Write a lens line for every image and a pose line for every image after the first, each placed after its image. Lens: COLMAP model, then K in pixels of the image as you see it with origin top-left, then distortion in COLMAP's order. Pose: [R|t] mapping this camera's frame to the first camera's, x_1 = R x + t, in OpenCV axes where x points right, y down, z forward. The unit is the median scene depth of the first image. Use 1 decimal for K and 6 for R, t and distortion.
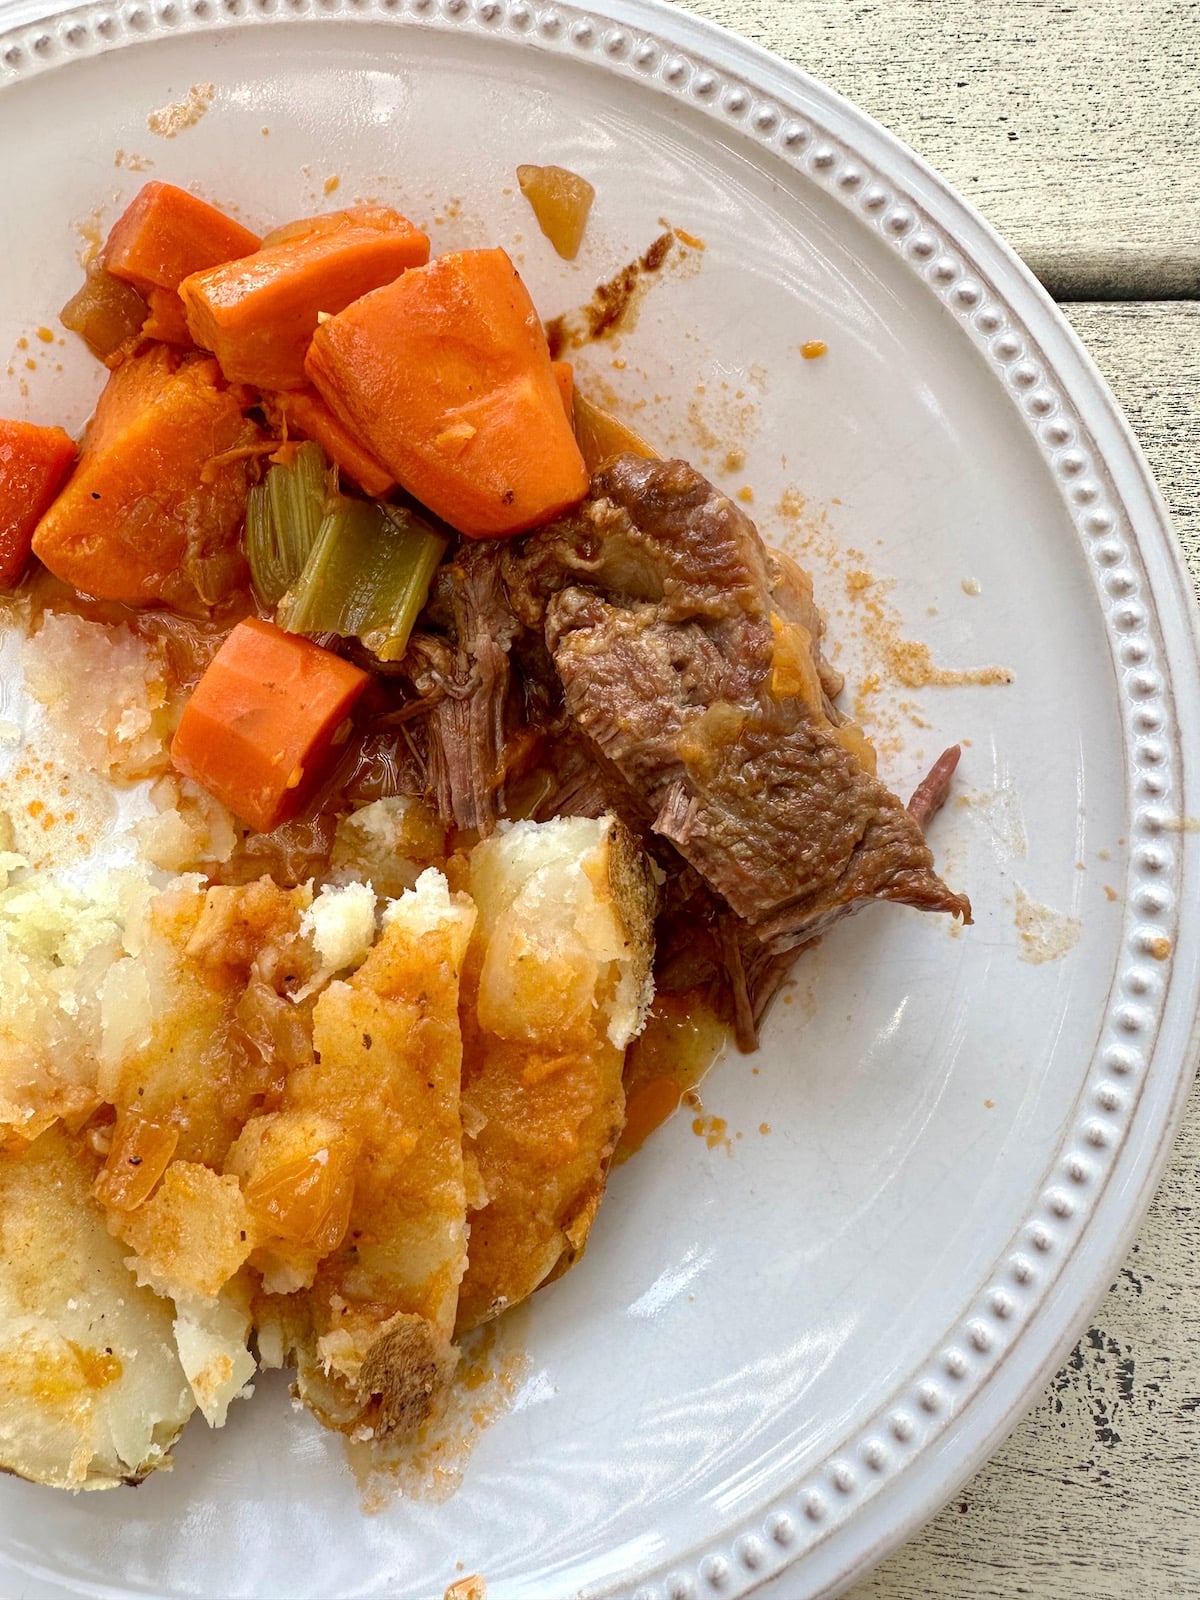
lens RADIAL K [[1080.6, 0, 597.4], [0, 1080.6, 803.0], [0, 0, 1]] dist [-0.020478, -0.001208]
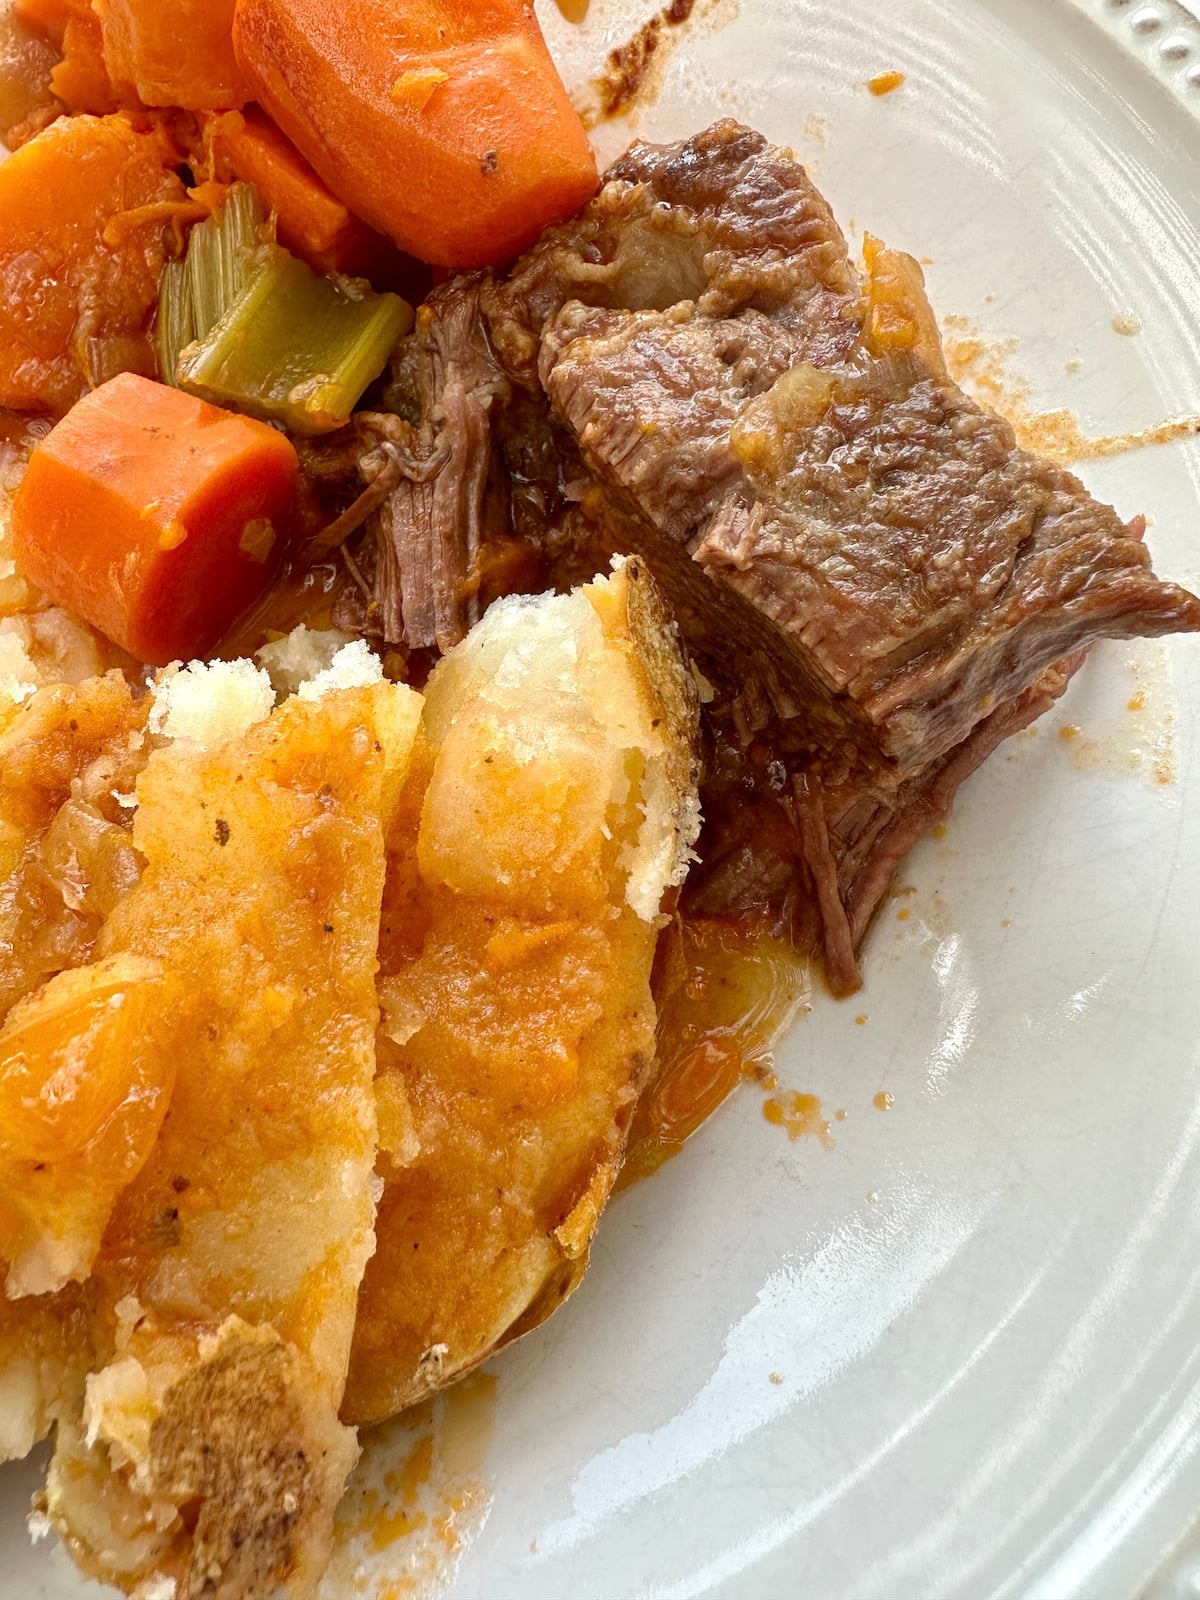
lens RADIAL K [[1113.9, 0, 572.4], [0, 1113.9, 799.7], [0, 0, 1]] dist [-0.022060, 0.003717]
pose [[0.999267, -0.000279, -0.038273, 0.002860], [-0.008843, 0.971232, -0.237971, 0.317589], [0.037239, 0.238135, 0.970518, 0.372058]]
